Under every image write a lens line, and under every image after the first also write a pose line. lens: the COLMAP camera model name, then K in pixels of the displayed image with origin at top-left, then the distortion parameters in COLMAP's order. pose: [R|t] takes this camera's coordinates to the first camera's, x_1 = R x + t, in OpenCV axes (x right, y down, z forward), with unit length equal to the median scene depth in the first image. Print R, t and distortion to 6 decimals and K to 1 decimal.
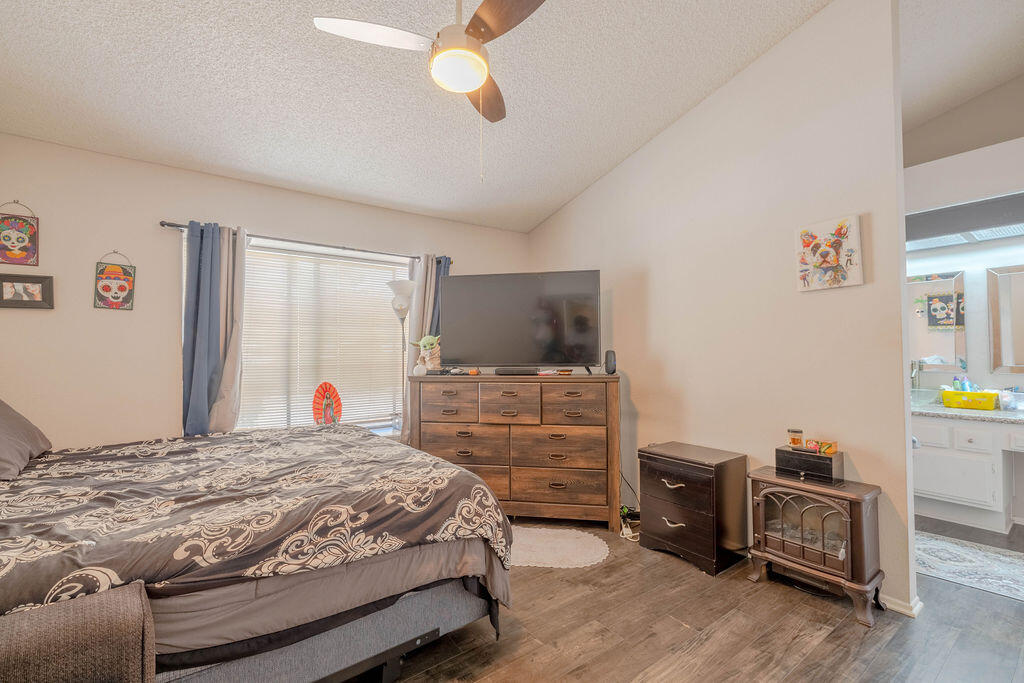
lens RADIAL K [[447.0, 0, 513.2], [0, 447.0, 346.1], [0, 0, 1]] dist [-0.002385, 0.000061]
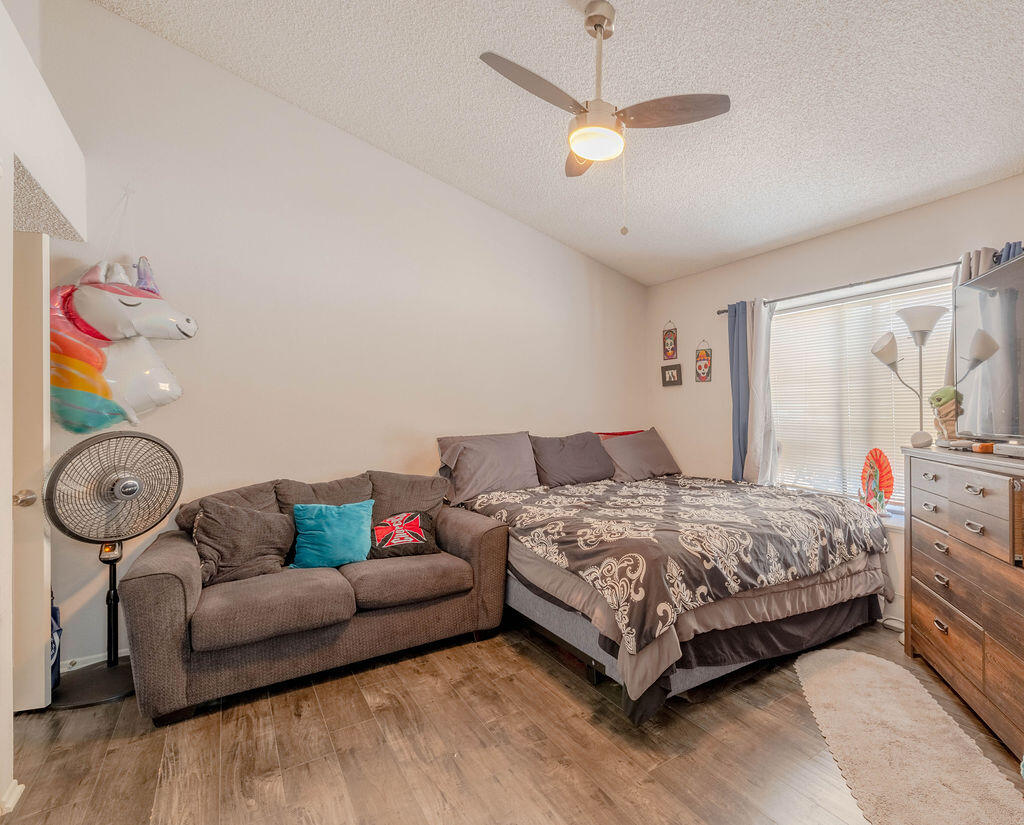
lens RADIAL K [[437.3, 0, 514.5], [0, 437.3, 412.3], [0, 0, 1]] dist [-0.000887, -0.000045]
pose [[-0.036116, 0.000286, -0.999348, 0.953814], [0.020933, 0.999781, -0.000470, 0.003213], [0.999128, -0.020937, -0.036114, 0.864508]]
